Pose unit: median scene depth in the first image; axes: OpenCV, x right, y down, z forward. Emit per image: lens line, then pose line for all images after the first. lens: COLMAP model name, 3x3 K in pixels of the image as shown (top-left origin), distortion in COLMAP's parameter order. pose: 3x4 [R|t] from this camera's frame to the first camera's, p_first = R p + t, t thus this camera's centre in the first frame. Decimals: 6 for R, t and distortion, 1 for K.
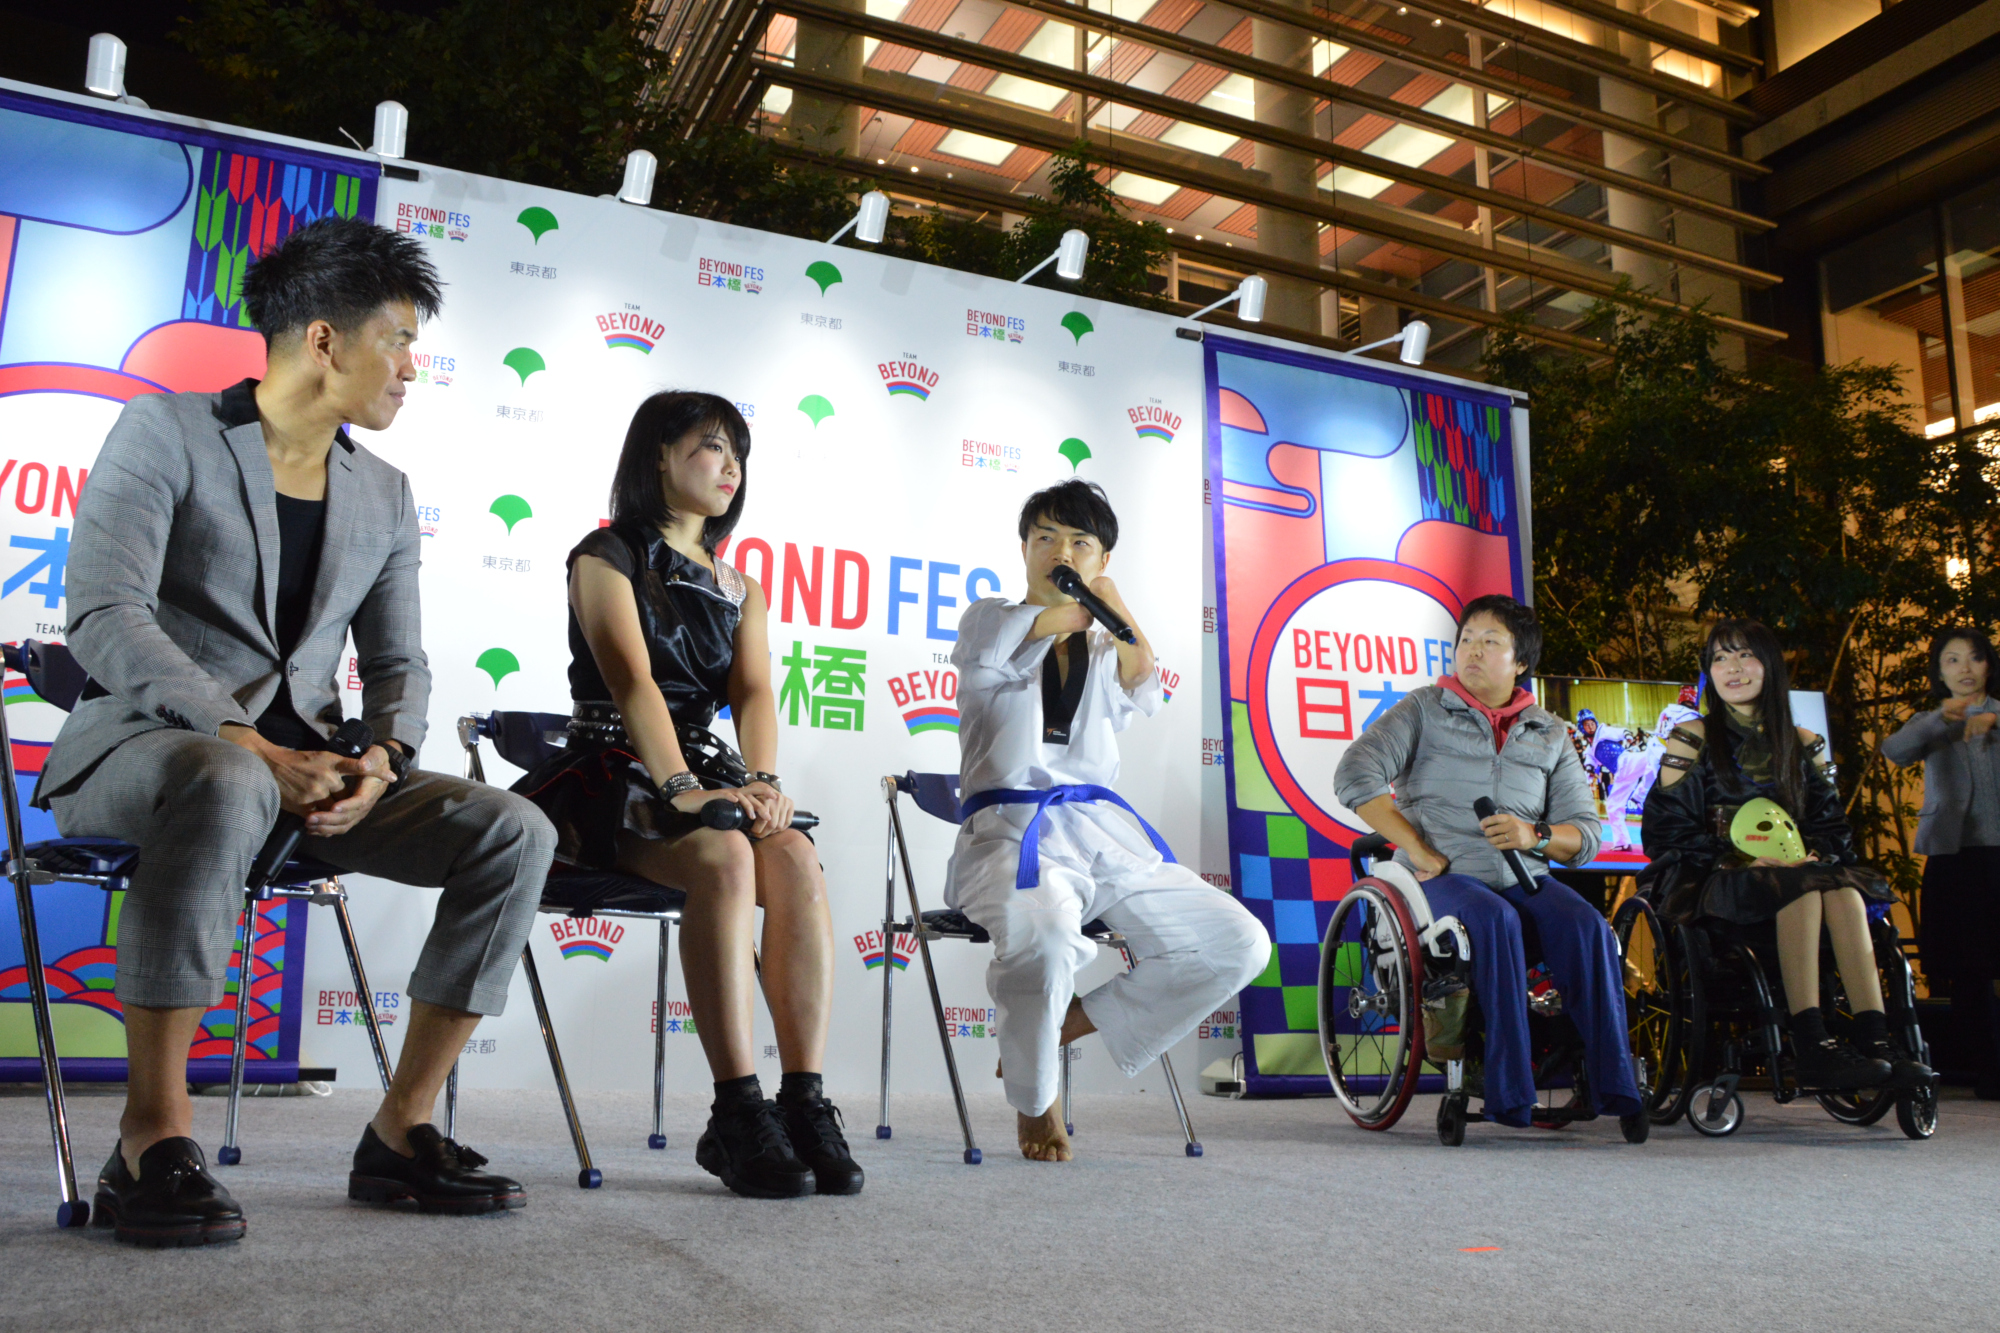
lens RADIAL K [[1625.3, 0, 996.0], [0, 1625.3, 637.0], [0, 0, 1]] dist [-0.173209, 0.191011]
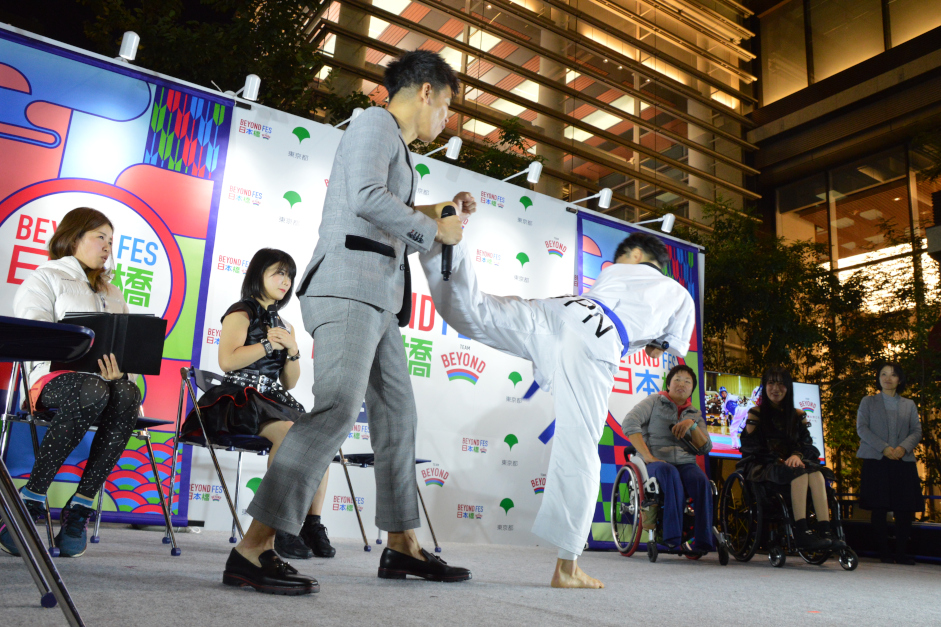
lens RADIAL K [[764.7, 0, 468.6], [0, 764.7, 299.6], [0, 0, 1]] dist [-0.173209, 0.191011]
pose [[0.990059, 0.078135, 0.116956, -0.137927], [-0.073244, 0.996273, -0.045556, -0.003771], [-0.120080, 0.036537, 0.992092, -0.036005]]
